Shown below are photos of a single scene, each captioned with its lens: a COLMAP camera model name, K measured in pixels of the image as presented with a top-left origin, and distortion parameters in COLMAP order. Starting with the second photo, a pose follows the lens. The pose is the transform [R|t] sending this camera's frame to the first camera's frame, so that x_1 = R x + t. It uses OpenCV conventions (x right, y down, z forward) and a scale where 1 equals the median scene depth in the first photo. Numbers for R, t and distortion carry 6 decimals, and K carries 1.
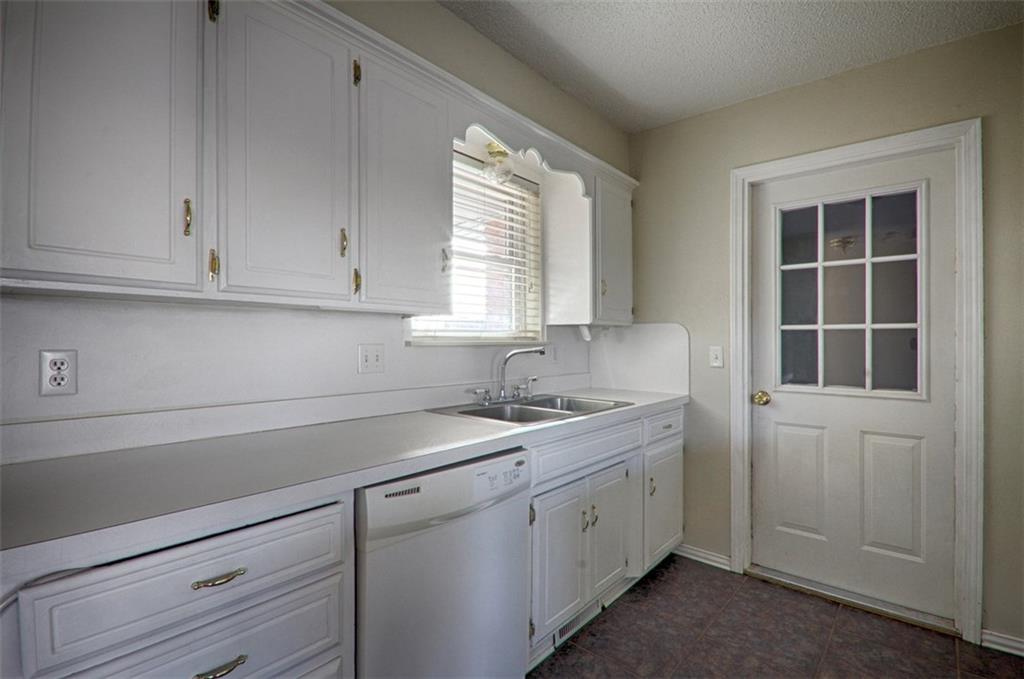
lens RADIAL K [[489.1, 0, 496.6], [0, 489.1, 339.3], [0, 0, 1]] dist [0.003827, -0.008357]
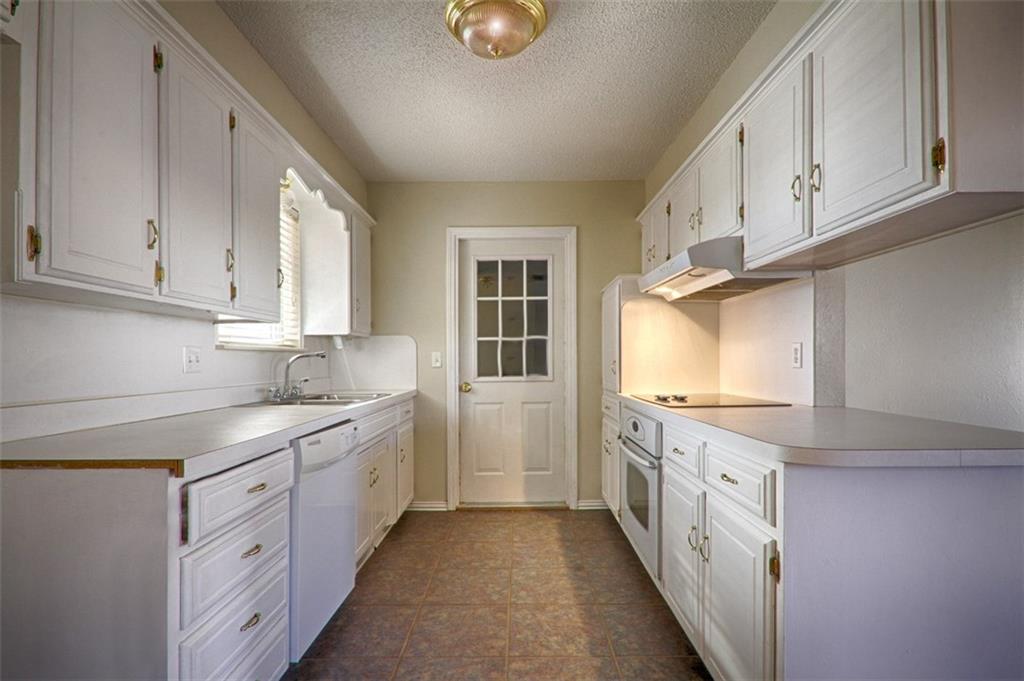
lens RADIAL K [[489.1, 0, 495.1], [0, 489.1, 365.0], [0, 0, 1]] dist [0.003827, -0.008357]
pose [[0.789315, -0.017885, 0.613728, -0.326842], [0.007336, 0.999779, 0.019700, 0.028795], [-0.613945, -0.011048, 0.789272, -0.237153]]
